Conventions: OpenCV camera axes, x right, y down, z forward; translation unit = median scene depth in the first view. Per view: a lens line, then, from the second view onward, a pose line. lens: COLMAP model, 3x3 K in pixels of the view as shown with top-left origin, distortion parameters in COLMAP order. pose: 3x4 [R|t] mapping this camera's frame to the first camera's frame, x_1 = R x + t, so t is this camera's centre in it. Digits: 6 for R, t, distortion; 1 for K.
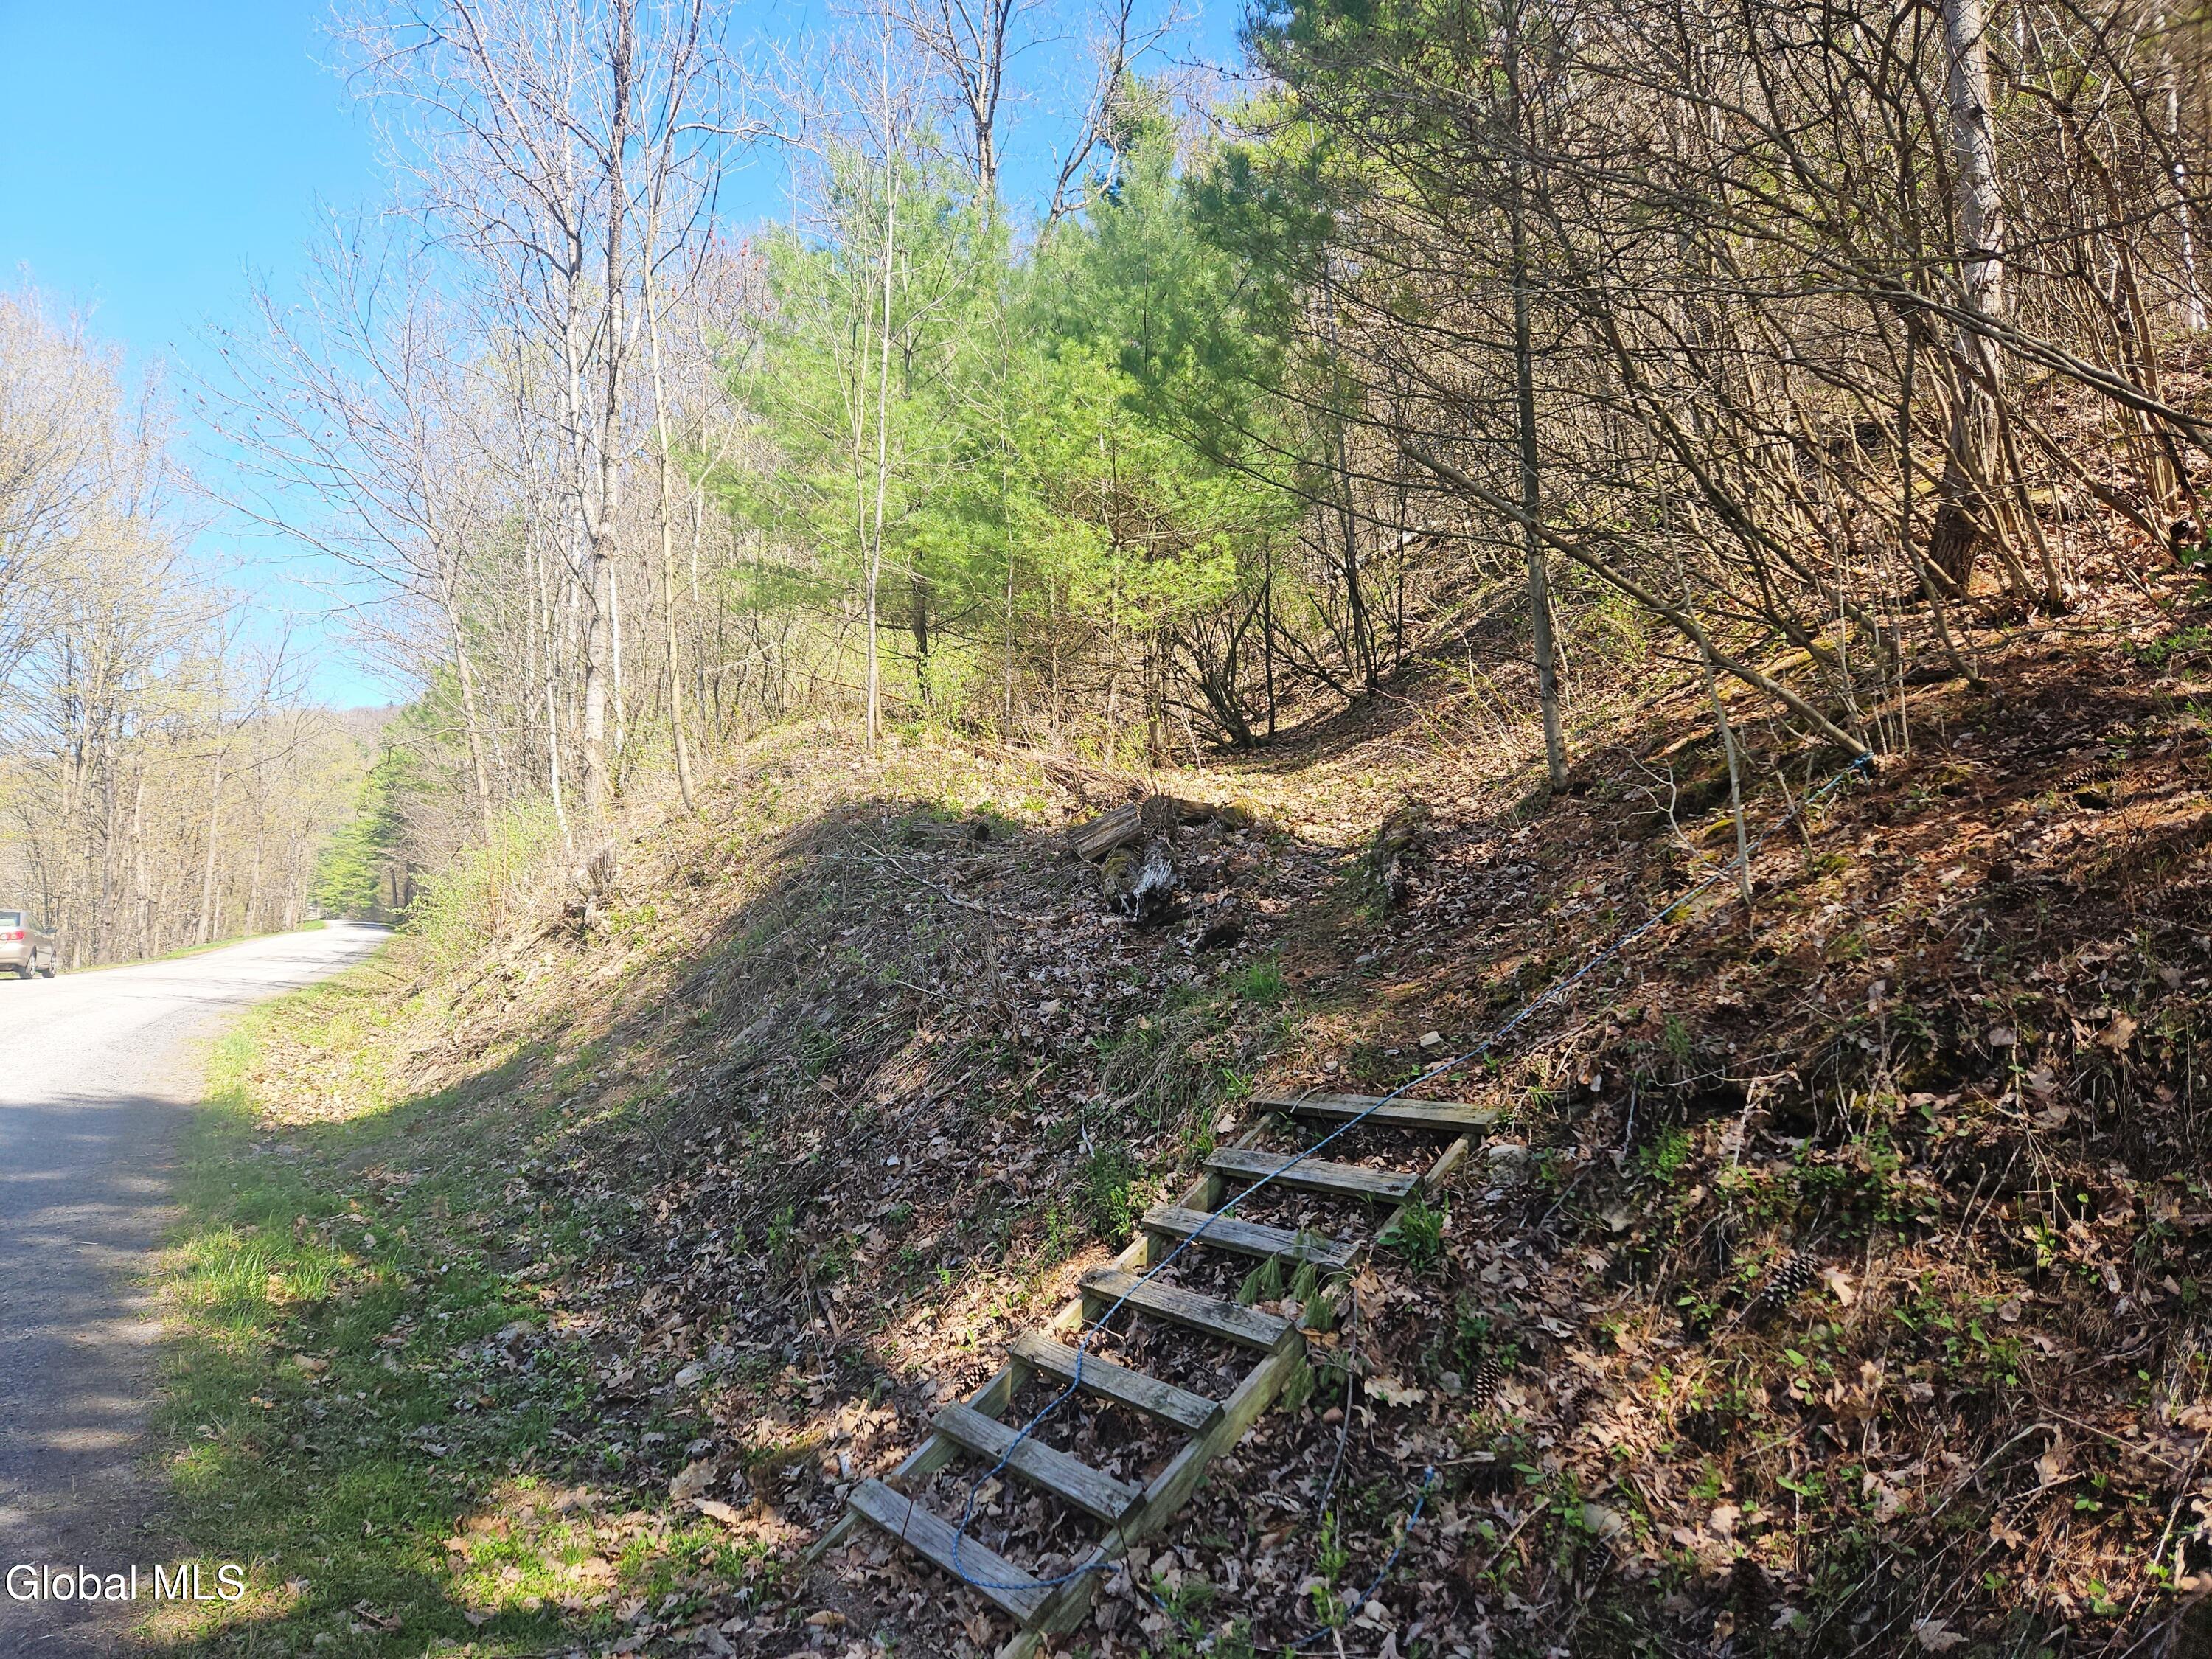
lens RADIAL K [[1465.5, 0, 1093.5], [0, 1465.5, 830.1], [0, 0, 1]] dist [0.071569, -0.054434]
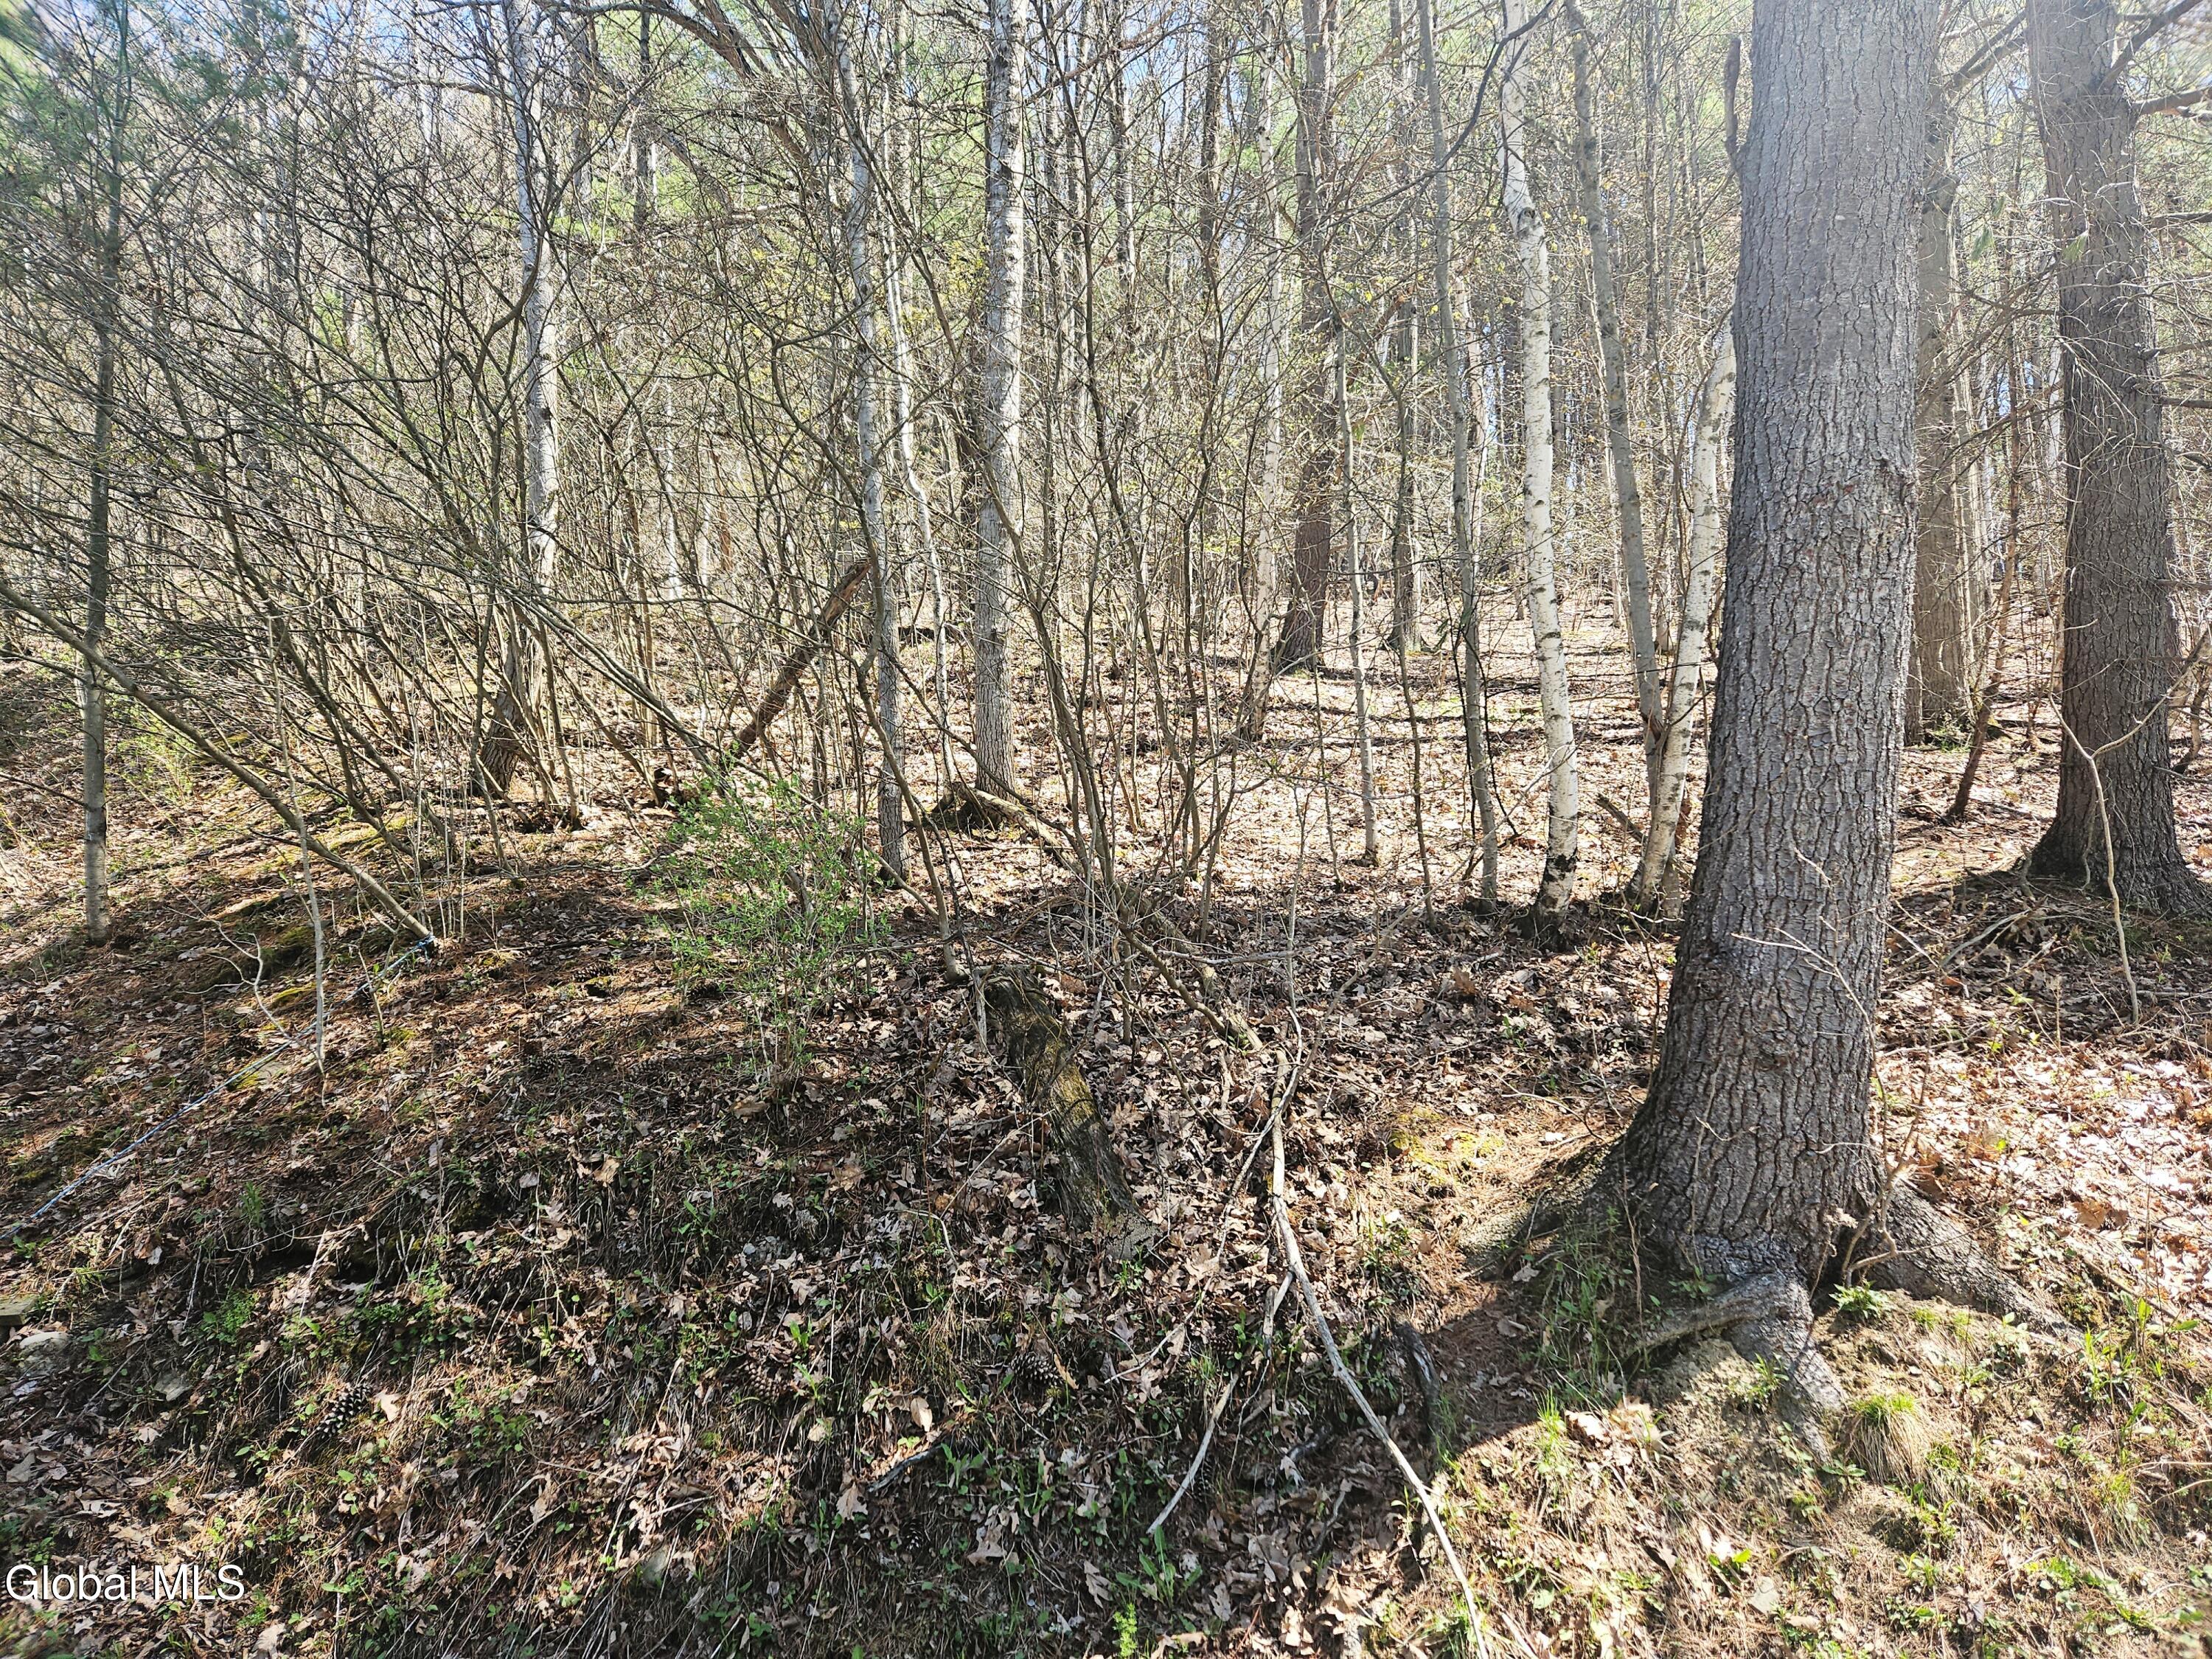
lens RADIAL K [[1465.5, 0, 1095.5], [0, 1465.5, 832.6], [0, 0, 1]] dist [0.071569, -0.054434]
pose [[0.593112, 0.118820, 0.796304, -0.147294], [-0.046635, 0.992460, -0.113354, -0.034804], [-0.803768, 0.030095, 0.594181, -0.154911]]
